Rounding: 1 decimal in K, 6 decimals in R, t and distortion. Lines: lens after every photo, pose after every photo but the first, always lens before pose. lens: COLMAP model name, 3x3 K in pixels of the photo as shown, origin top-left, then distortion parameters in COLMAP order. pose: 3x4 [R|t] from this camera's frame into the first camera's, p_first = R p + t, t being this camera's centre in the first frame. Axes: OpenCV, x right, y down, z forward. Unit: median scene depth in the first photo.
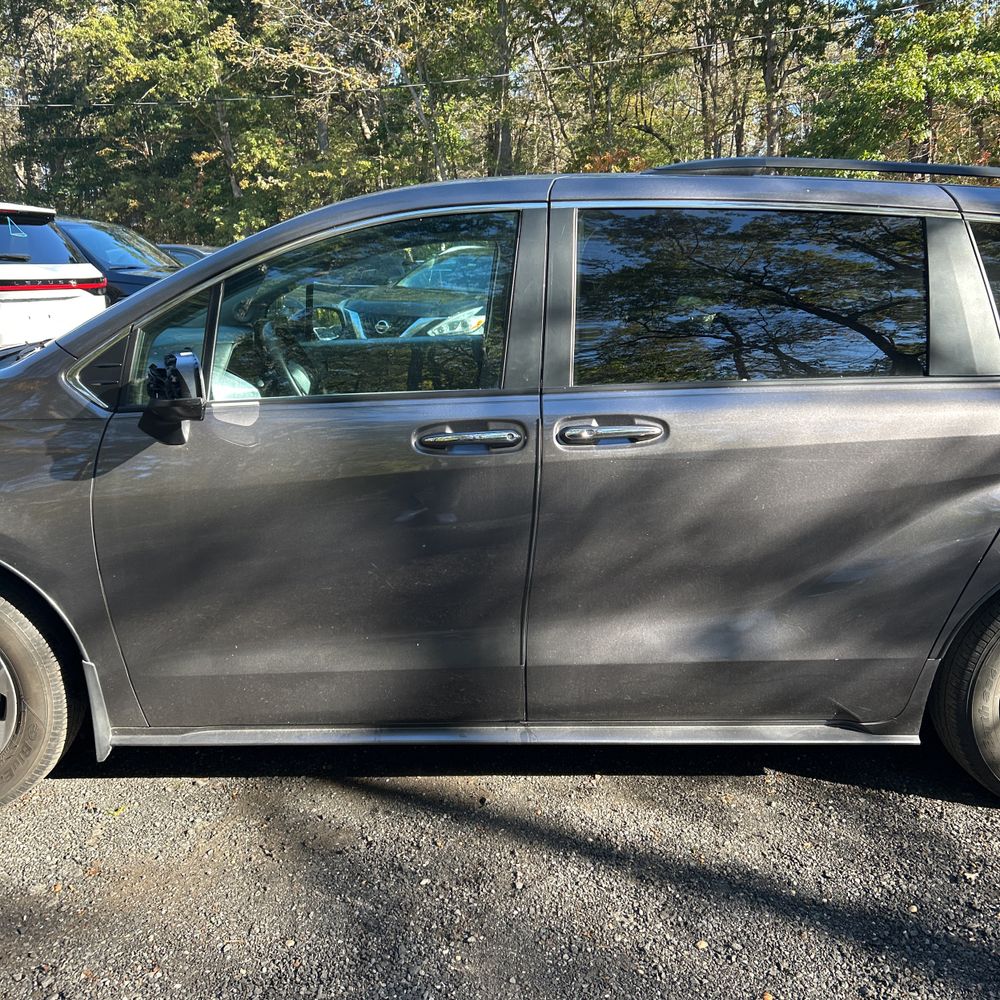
lens RADIAL K [[1006.2, 0, 497.6], [0, 1006.2, 504.4], [0, 0, 1]] dist [0.022330, -0.027618]
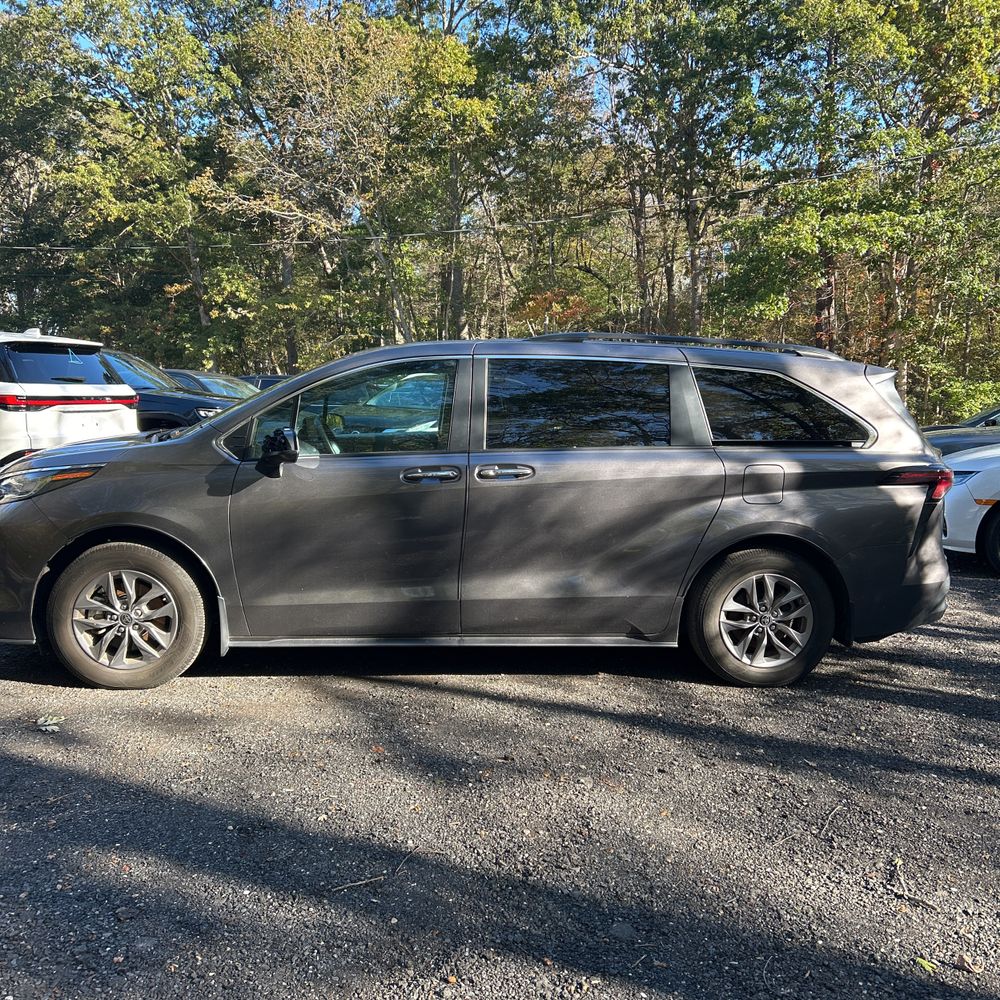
lens RADIAL K [[995.5, 0, 500.0], [0, 995.5, 500.0], [0, 0, 1]] dist [0.047893, -0.059995]
pose [[0.998716, 0.002741, 0.050584, 0.000532], [0.003502, 0.992409, -0.122928, 0.014455], [-0.050537, 0.122947, 0.991126, -0.058962]]
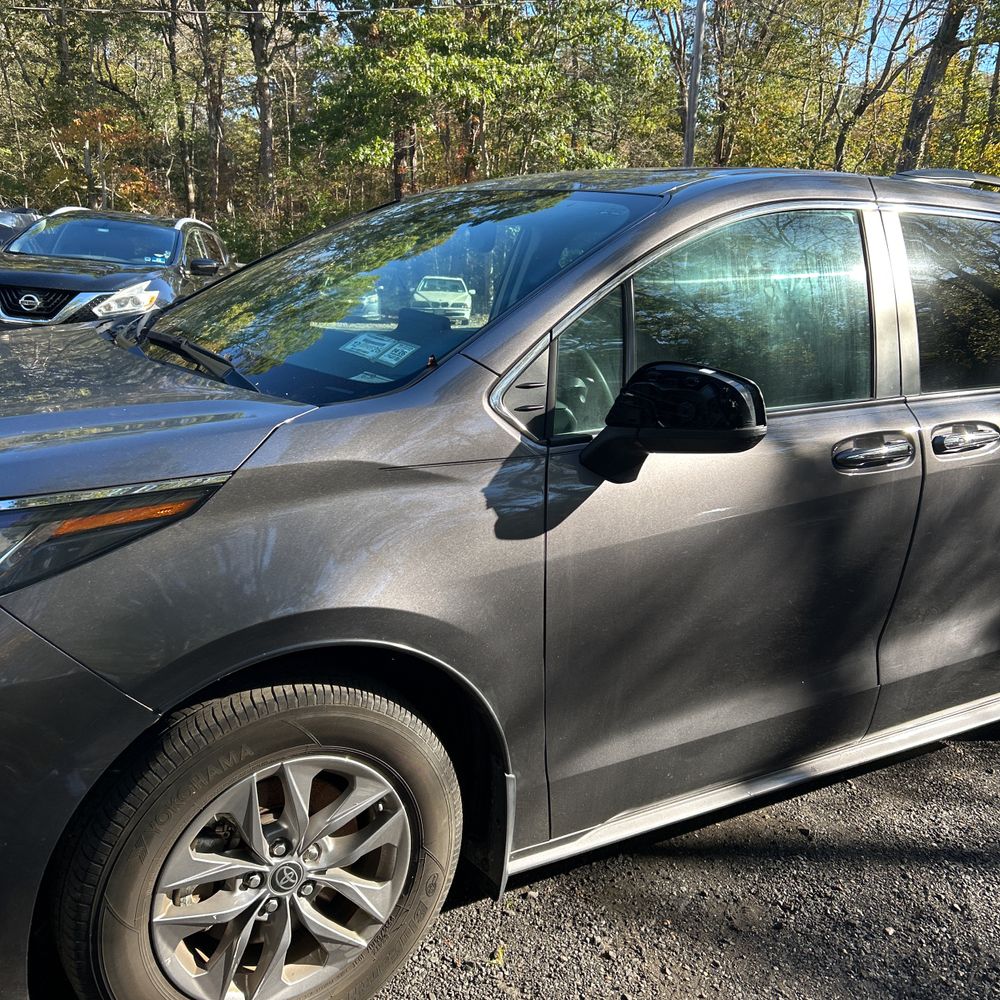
lens RADIAL K [[1006.2, 0, 497.6], [0, 1006.2, 504.4], [0, 0, 1]] dist [0.022330, -0.027618]
pose [[0.865737, -0.078311, 0.494335, -0.054089], [0.066295, 0.996923, 0.041825, -0.005475], [-0.496089, -0.003437, 0.868265, 0.024502]]
